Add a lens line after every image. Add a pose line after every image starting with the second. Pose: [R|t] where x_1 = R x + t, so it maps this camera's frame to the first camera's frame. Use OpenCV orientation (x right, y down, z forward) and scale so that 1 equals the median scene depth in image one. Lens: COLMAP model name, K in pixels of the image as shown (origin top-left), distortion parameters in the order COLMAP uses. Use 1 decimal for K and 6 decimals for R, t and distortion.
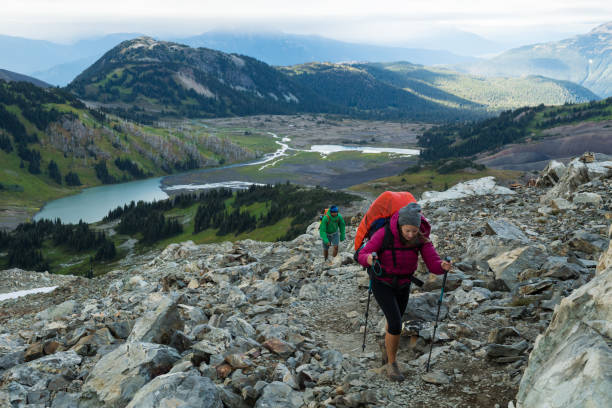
lens RADIAL K [[813.2, 0, 306.0], [0, 813.2, 204.0], [0, 0, 1]] dist [-0.001885, 0.645802]
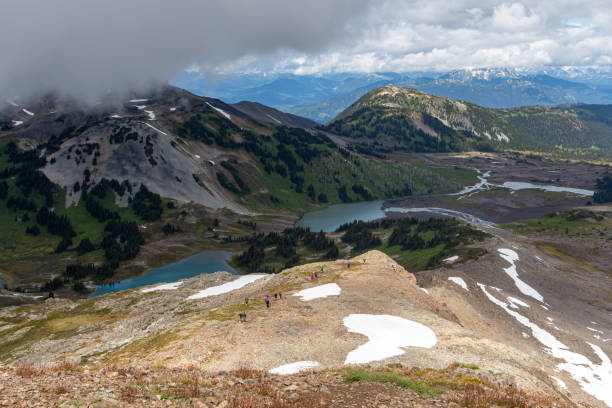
lens RADIAL K [[813.2, 0, 306.0], [0, 813.2, 204.0], [0, 0, 1]] dist [-0.001885, 0.645802]
pose [[0.942858, 0.081941, -0.322961, 0.144981], [-0.078261, 0.996635, 0.024389, -0.048996], [0.323873, 0.002280, 0.946098, -0.357475]]
